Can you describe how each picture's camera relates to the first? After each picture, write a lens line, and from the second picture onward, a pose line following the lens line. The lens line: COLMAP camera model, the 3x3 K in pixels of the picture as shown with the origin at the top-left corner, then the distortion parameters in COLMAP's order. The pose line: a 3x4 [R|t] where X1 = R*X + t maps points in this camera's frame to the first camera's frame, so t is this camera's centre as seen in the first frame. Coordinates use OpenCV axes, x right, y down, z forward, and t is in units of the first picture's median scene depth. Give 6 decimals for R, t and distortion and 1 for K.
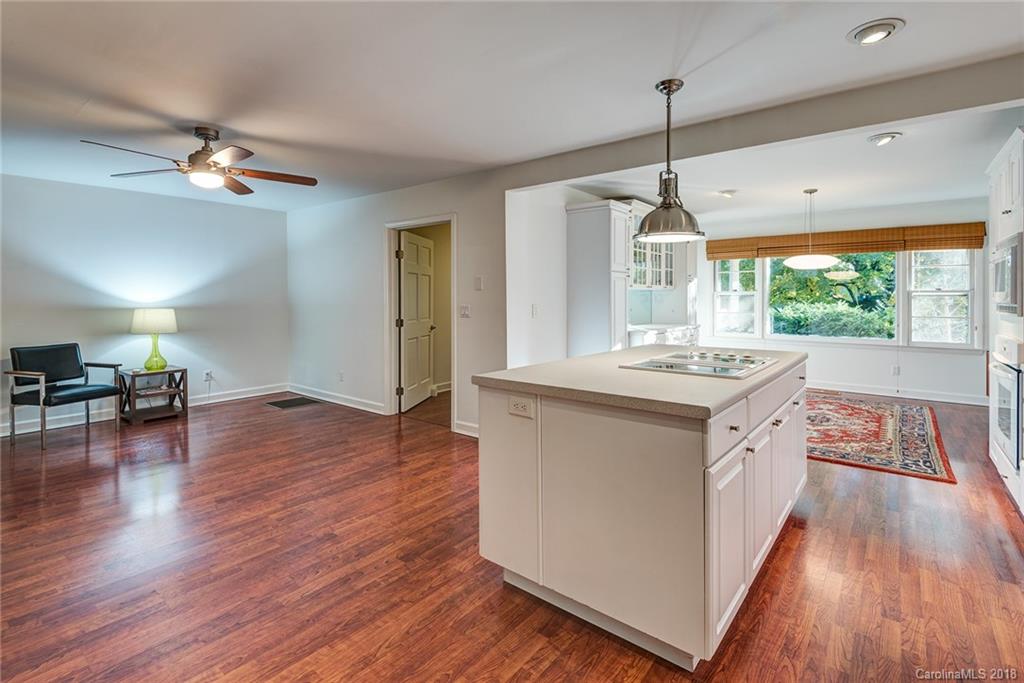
lens RADIAL K [[480.2, 0, 501.9], [0, 480.2, 292.2], [0, 0, 1]] dist [0.007426, -0.006188]
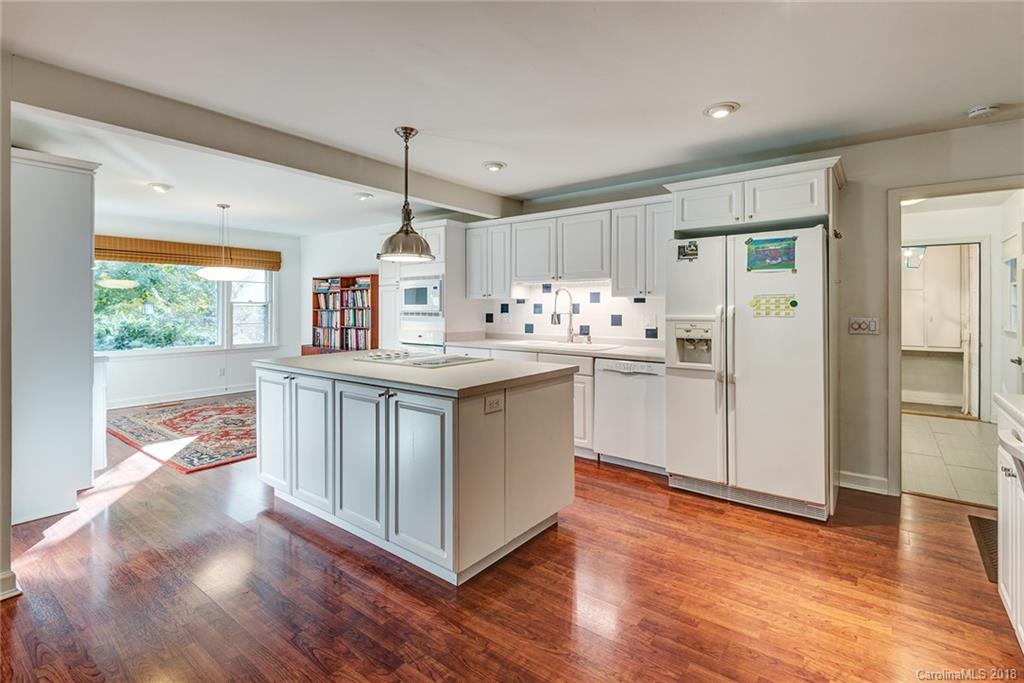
lens RADIAL K [[480.2, 0, 537.9], [0, 480.2, 302.4], [0, 0, 1]] dist [0.007426, -0.006188]
pose [[-0.061675, 0.007690, 0.998067, -0.947827], [-0.010632, 0.999909, -0.008361, 0.000171], [-0.998040, -0.011127, -0.061588, 0.823273]]
